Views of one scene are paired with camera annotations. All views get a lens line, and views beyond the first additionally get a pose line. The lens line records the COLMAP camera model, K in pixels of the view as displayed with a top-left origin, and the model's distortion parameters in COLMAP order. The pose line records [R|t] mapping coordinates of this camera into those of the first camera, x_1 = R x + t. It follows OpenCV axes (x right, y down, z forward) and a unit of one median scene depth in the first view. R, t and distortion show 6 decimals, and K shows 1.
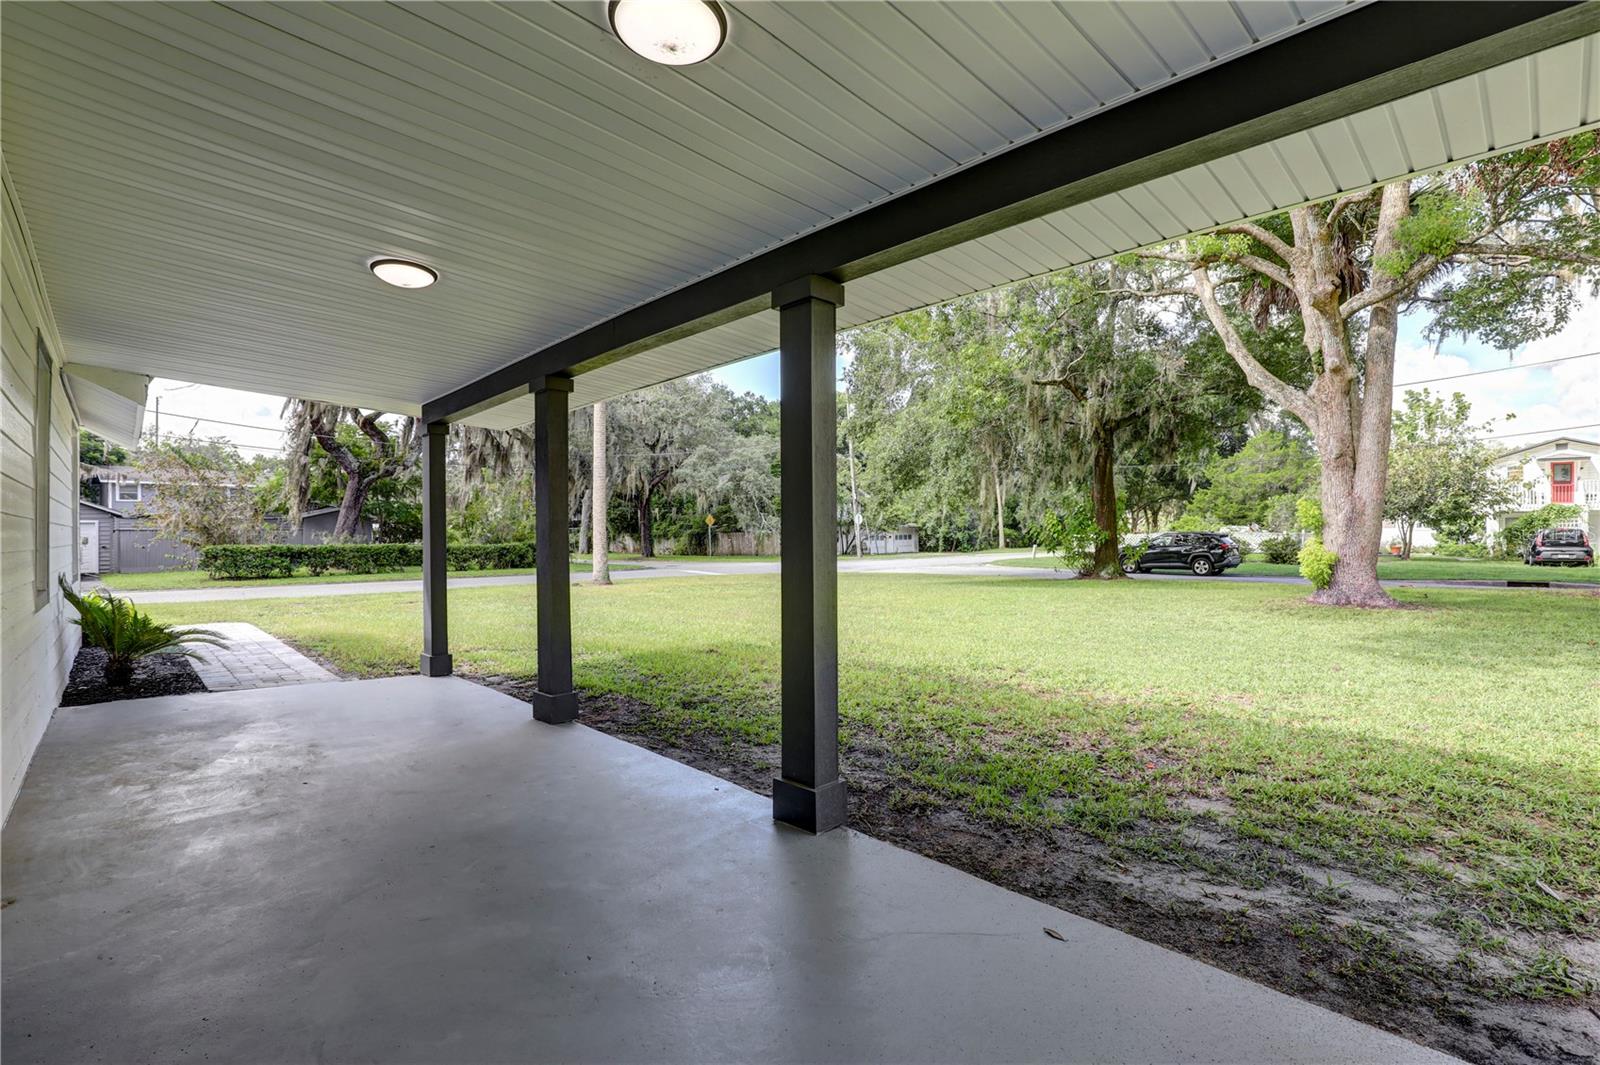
lens RADIAL K [[760.1, 0, 796.5], [0, 760.1, 534.5], [0, 0, 1]] dist [-0.026988, -0.000541]
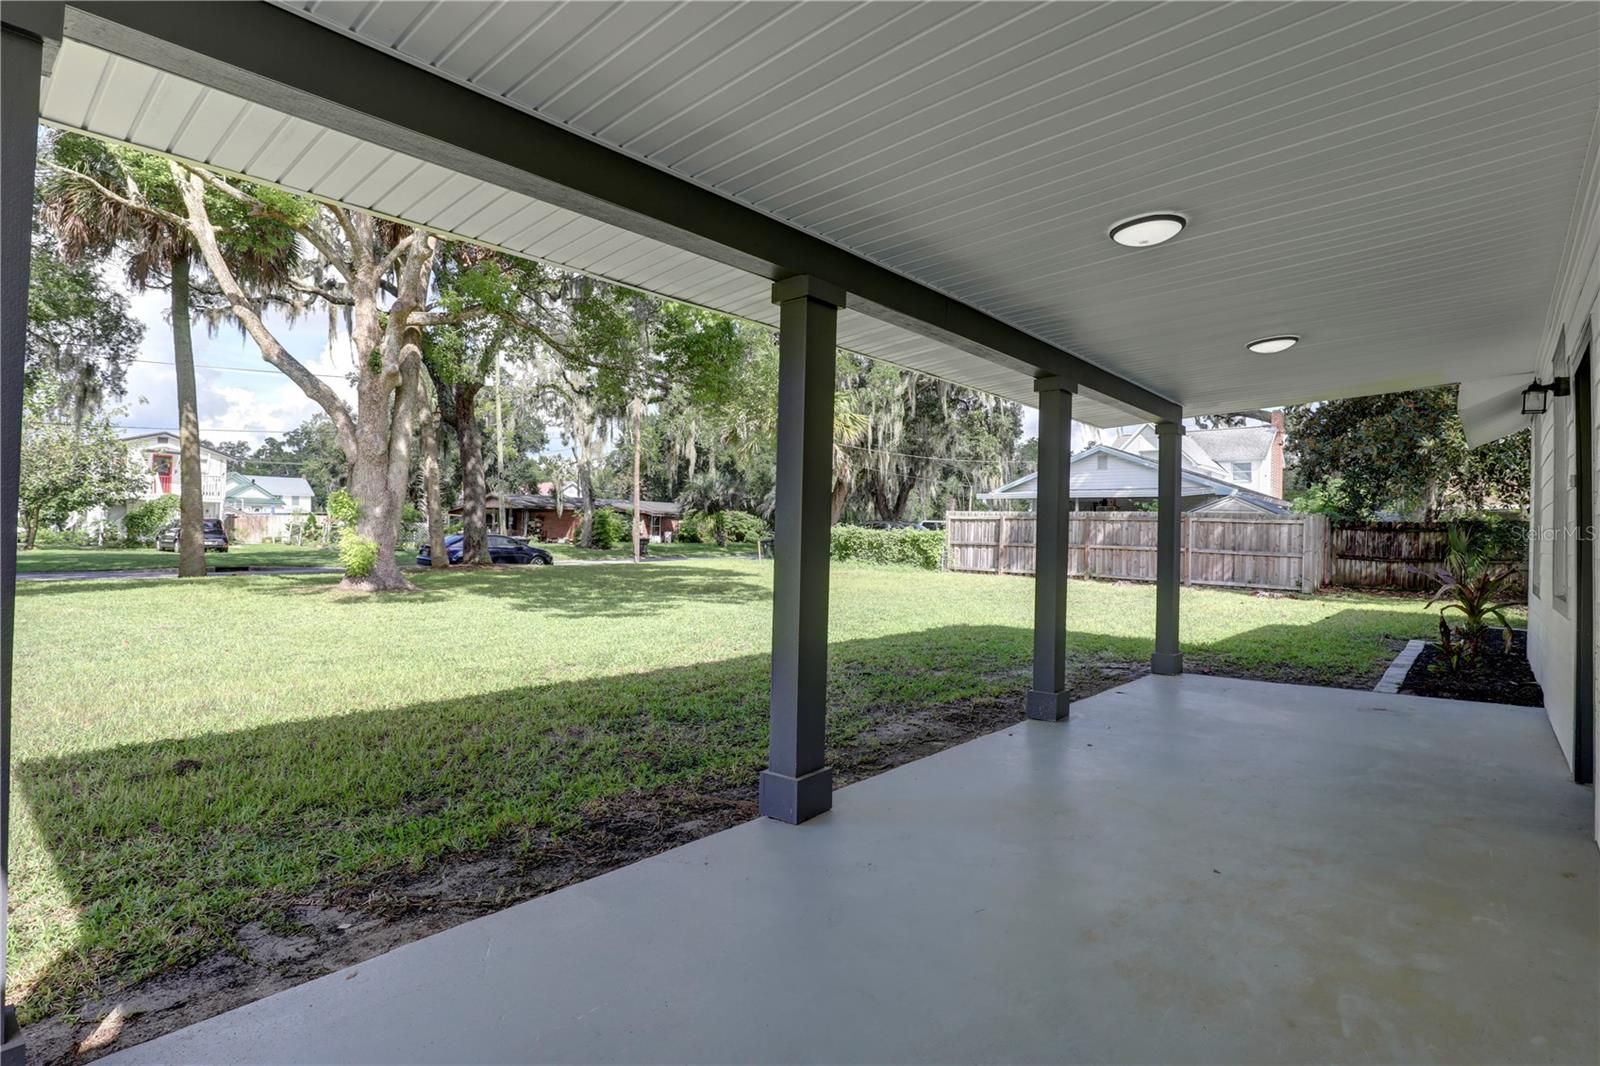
lens RADIAL K [[760.1, 0, 797.9], [0, 760.1, 529.7], [0, 0, 1]] dist [-0.026988, -0.000541]
pose [[-0.088176, 0.006581, 0.996083, -0.572549], [-0.022214, 0.999716, -0.008571, 0.004858], [-0.995857, -0.022883, -0.088005, 0.630955]]
